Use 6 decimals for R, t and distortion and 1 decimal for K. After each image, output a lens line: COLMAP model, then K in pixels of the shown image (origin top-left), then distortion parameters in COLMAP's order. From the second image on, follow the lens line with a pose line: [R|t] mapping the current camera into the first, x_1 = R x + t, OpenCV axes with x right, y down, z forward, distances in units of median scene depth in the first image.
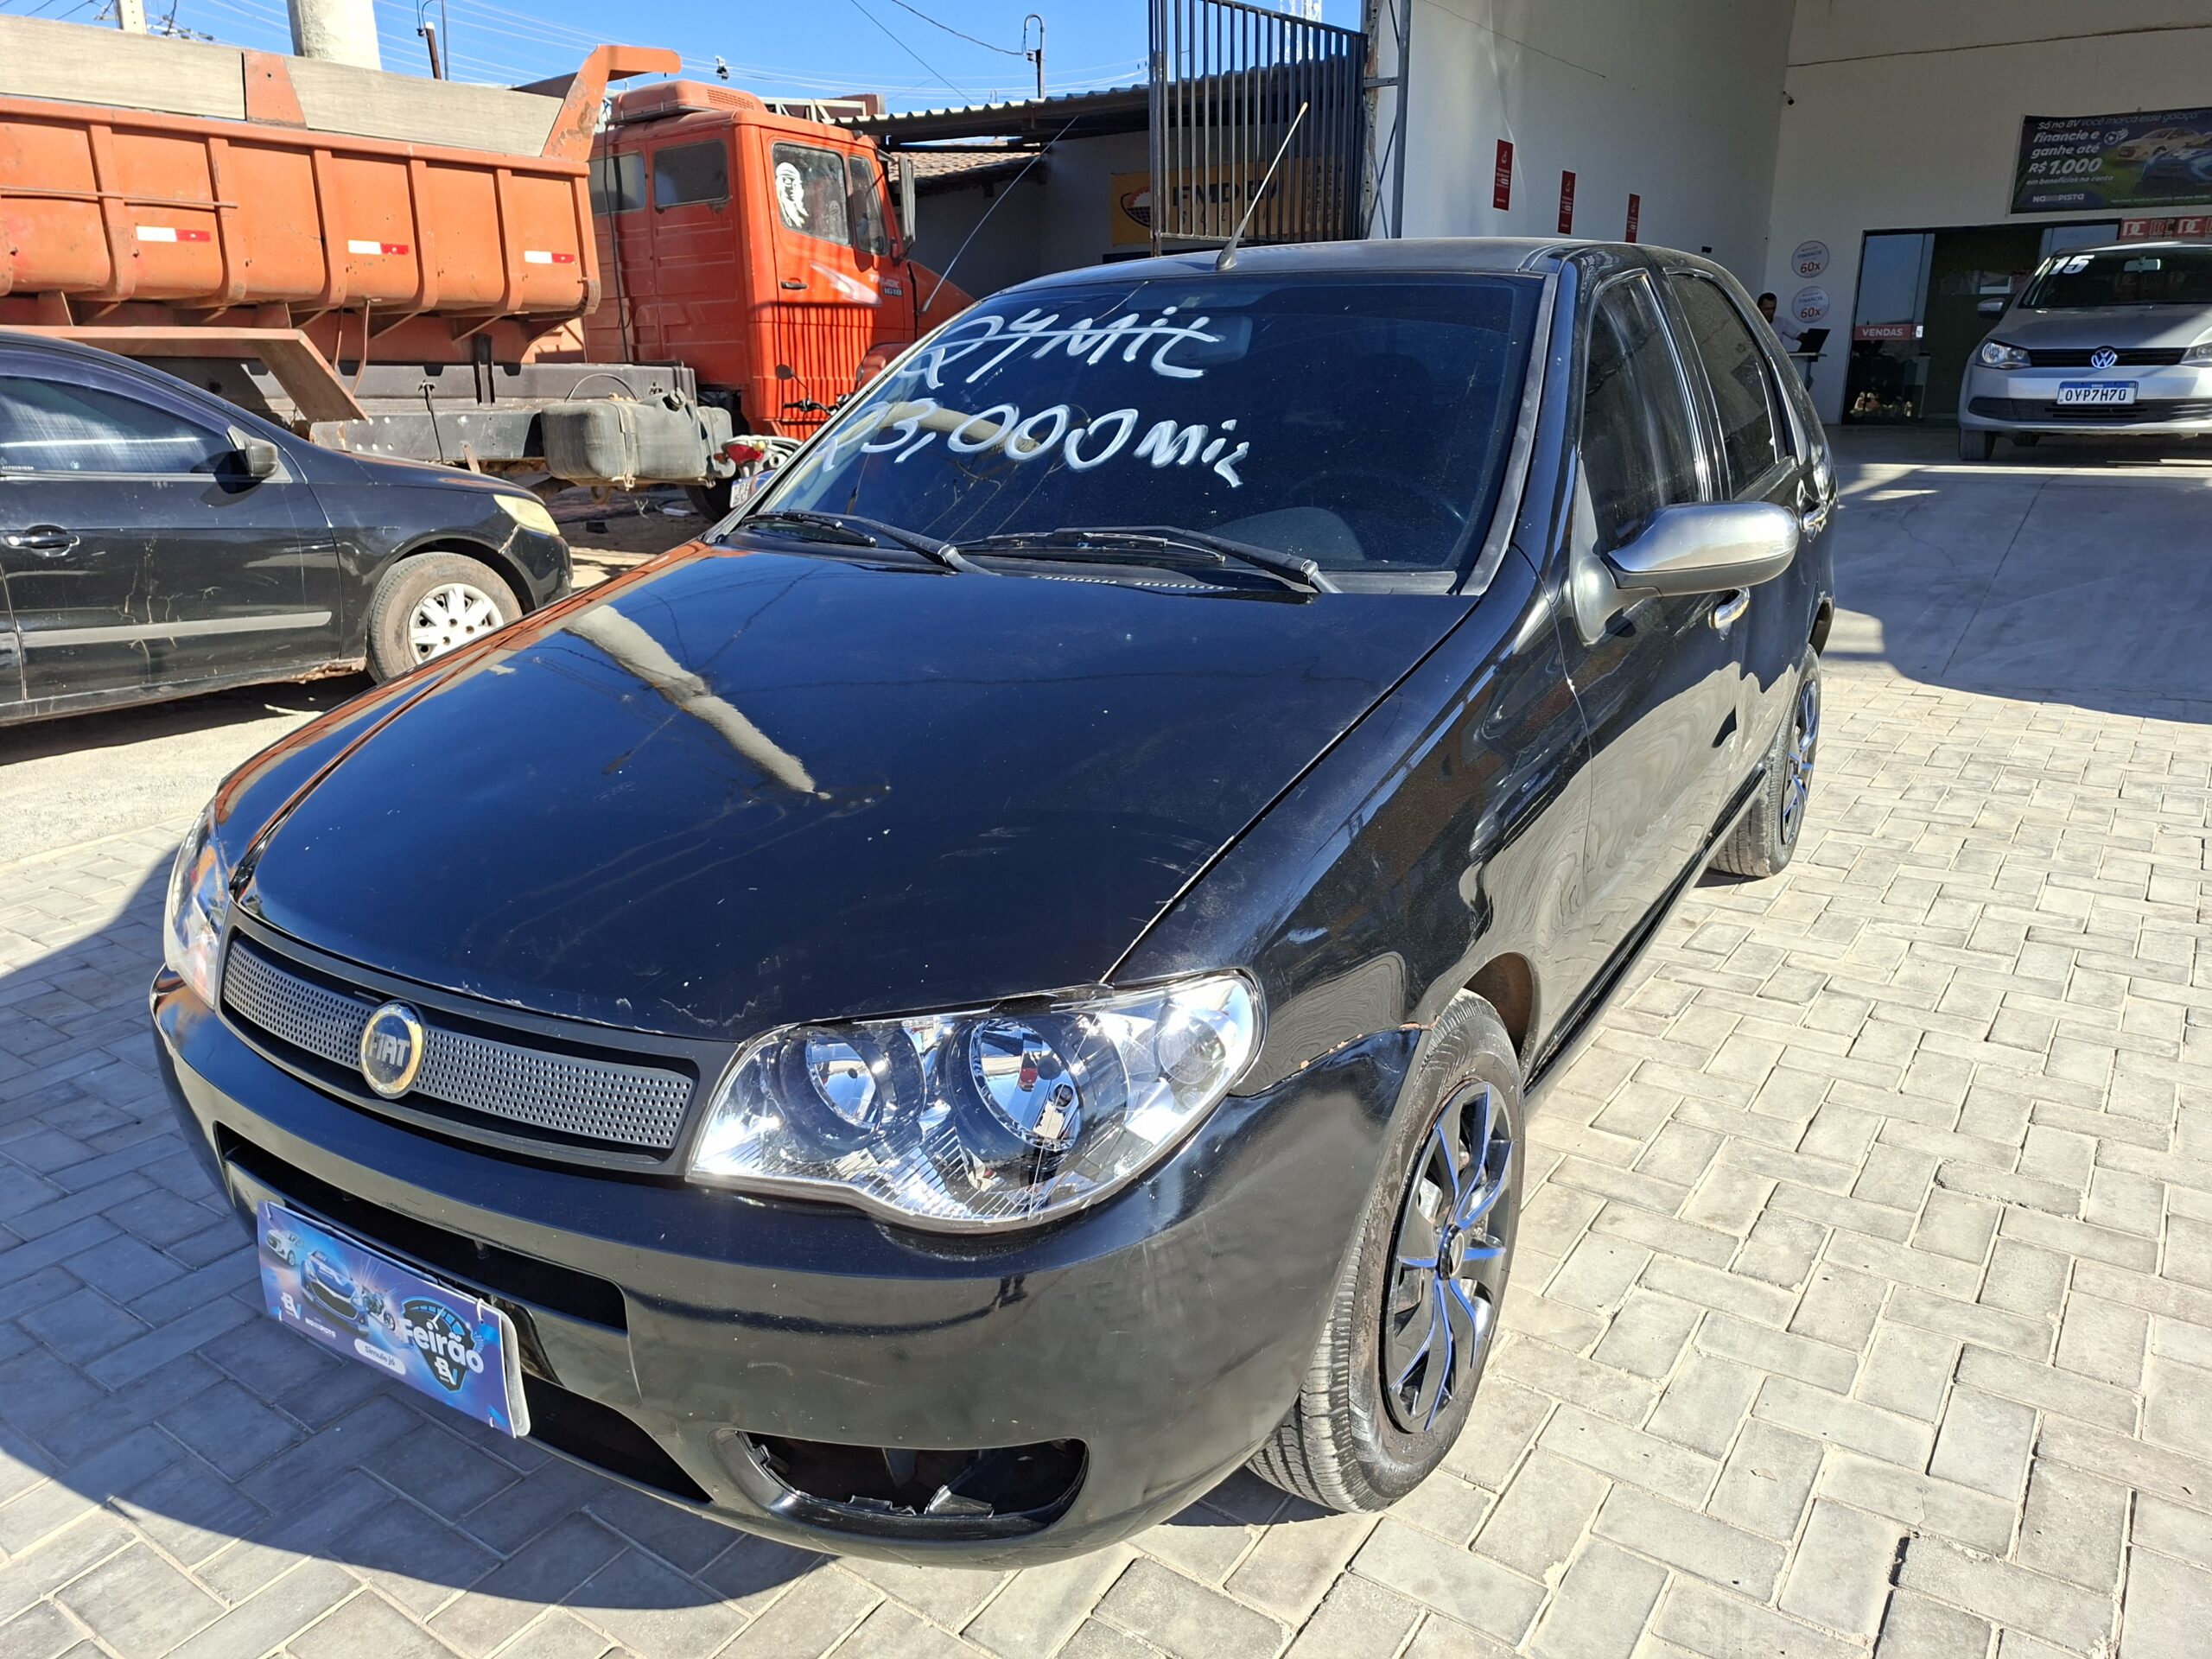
lens RADIAL K [[1563.1, 0, 1102.0], [0, 1563.1, 836.0], [0, 0, 1]] dist [0.036324, -0.031590]
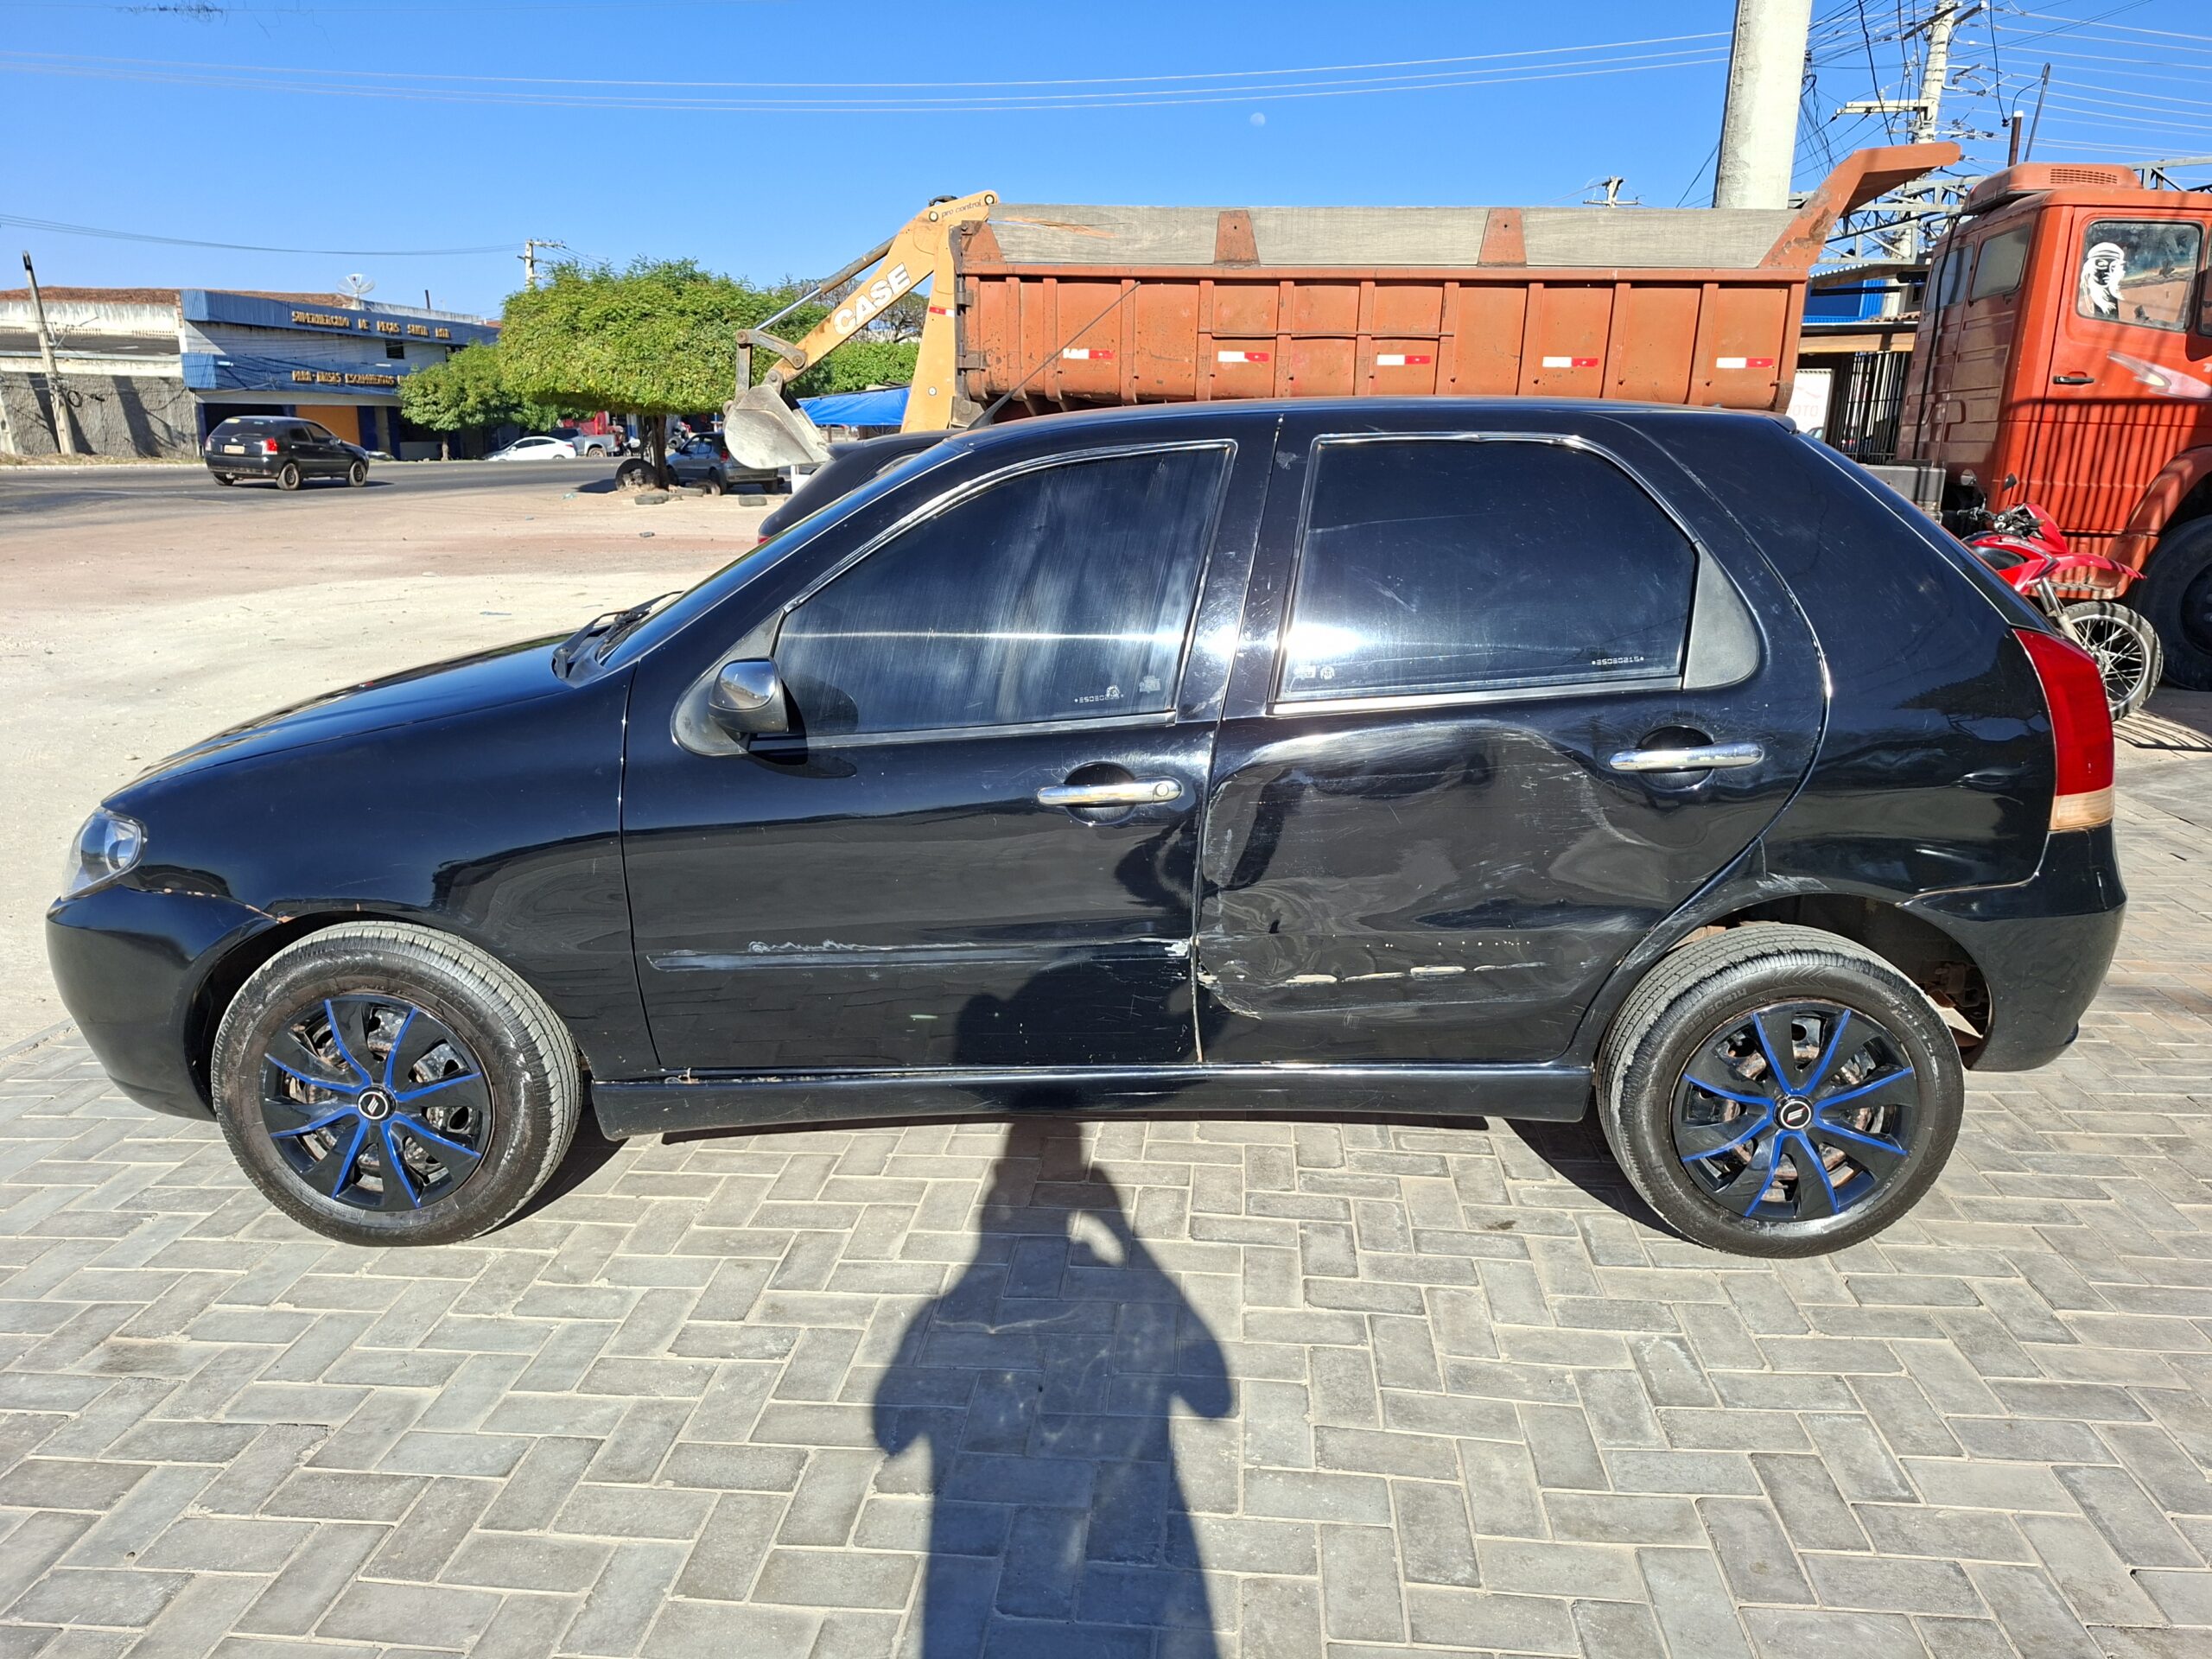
lens RADIAL K [[1563.1, 0, 1120.5], [0, 1563.1, 820.1], [0, 0, 1]] dist [0.036324, -0.031590]
pose [[0.502615, 0.223287, -0.835177, 0.329054], [-0.265697, 0.959210, 0.096549, -0.061217], [0.822668, 0.173377, 0.541440, 0.135187]]
